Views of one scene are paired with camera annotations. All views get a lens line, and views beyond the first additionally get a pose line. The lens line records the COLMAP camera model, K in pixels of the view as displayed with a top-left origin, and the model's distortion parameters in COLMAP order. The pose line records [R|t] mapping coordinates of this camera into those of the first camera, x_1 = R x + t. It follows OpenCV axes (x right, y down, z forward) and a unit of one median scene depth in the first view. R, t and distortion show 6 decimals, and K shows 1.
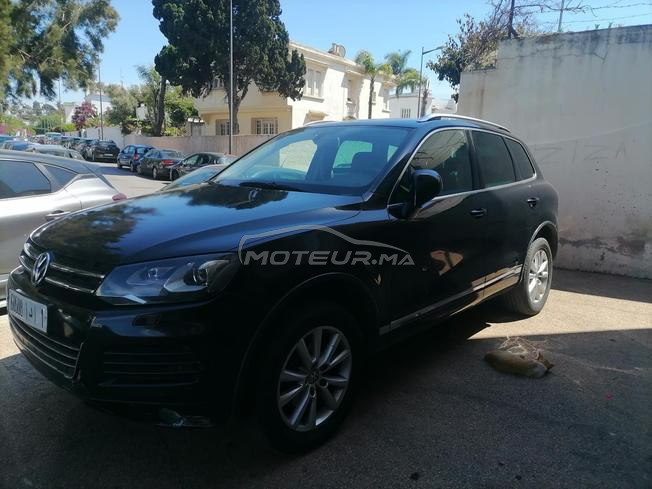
lens RADIAL K [[479.9, 0, 326.0], [0, 479.9, 244.5], [0, 0, 1]] dist [0.030162, -0.032639]
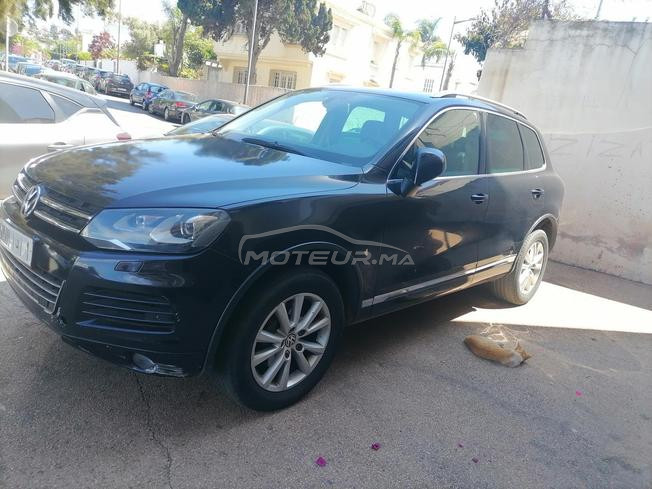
lens RADIAL K [[479.9, 0, 326.0], [0, 479.9, 244.5], [0, 0, 1]] dist [0.030162, -0.032639]
pose [[0.992372, 0.123275, -0.000601, 0.009876], [-0.122859, 0.989404, 0.077366, -0.005484], [0.010132, -0.076702, 0.997003, 0.001424]]
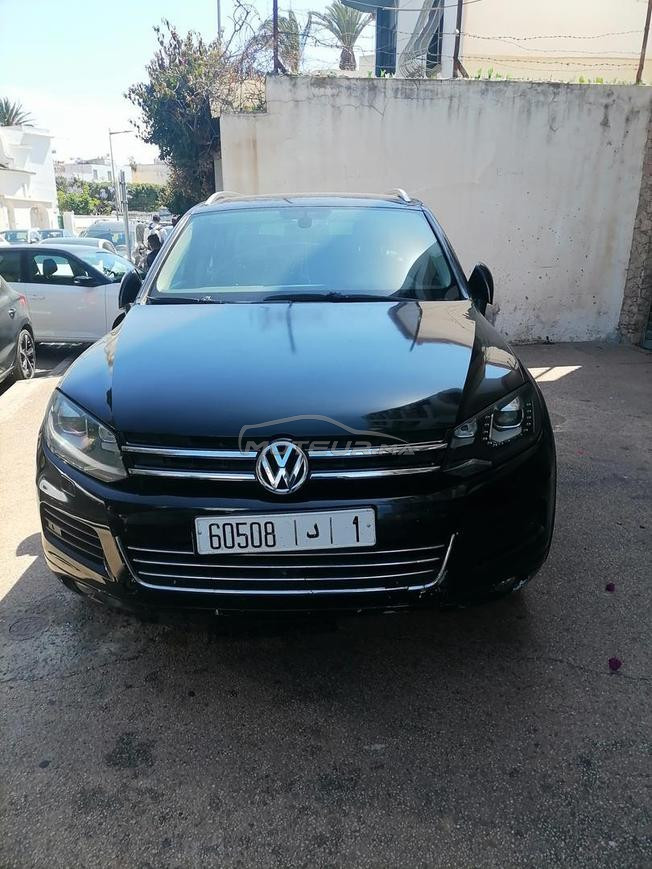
lens RADIAL K [[639.6, 0, 326.0], [0, 639.6, 434.5], [0, 0, 1]] dist [0.030162, -0.032639]
pose [[0.746133, -0.237684, 0.621925, -0.493236], [0.139246, 0.969158, 0.203332, -0.074516], [-0.651073, -0.065112, 0.756217, 0.141191]]
